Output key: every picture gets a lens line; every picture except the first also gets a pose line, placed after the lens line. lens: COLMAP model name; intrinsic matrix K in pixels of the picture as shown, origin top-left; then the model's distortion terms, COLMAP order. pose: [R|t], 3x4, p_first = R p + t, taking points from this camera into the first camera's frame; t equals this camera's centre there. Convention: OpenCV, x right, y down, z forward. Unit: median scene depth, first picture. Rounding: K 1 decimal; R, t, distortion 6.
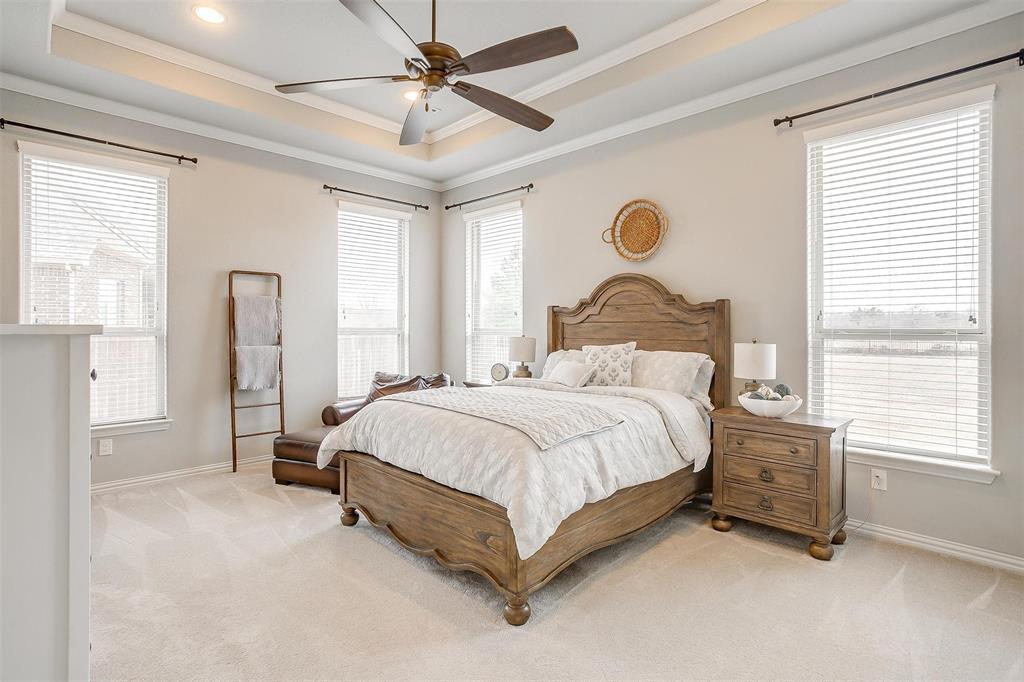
lens RADIAL K [[505.2, 0, 505.6], [0, 505.2, 335.3], [0, 0, 1]] dist [-0.055524, 0.028377]
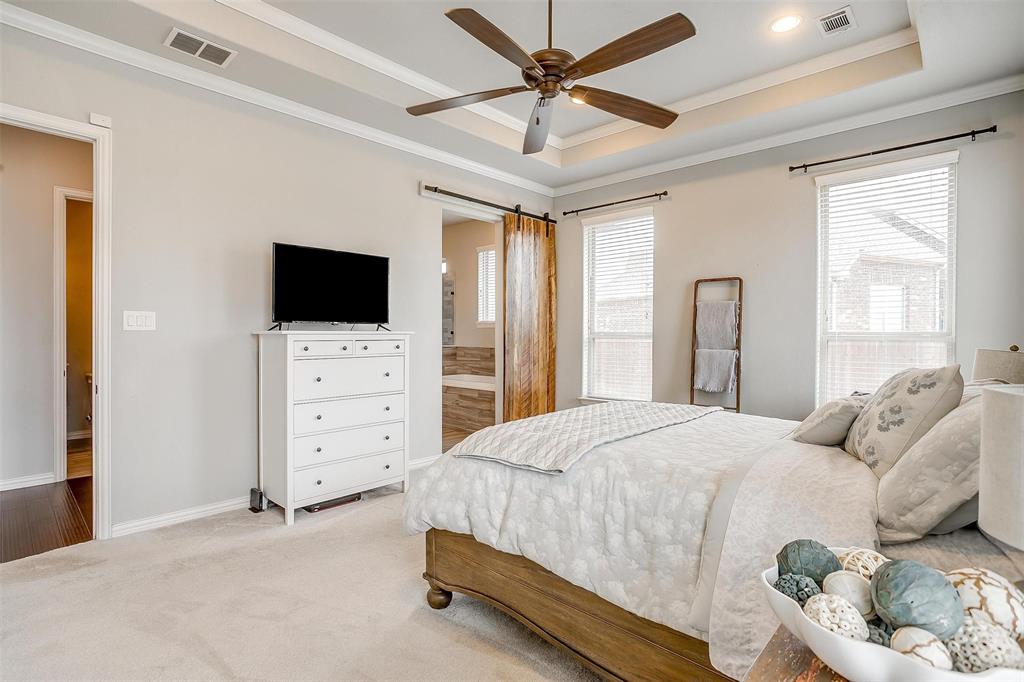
lens RADIAL K [[505.2, 0, 506.5], [0, 505.2, 339.5], [0, 0, 1]] dist [-0.055524, 0.028377]
pose [[0.021190, 0.011356, -0.999711, 0.521707], [-0.013893, 0.999842, 0.011063, -0.005650], [0.999679, 0.013654, 0.021344, 0.529065]]
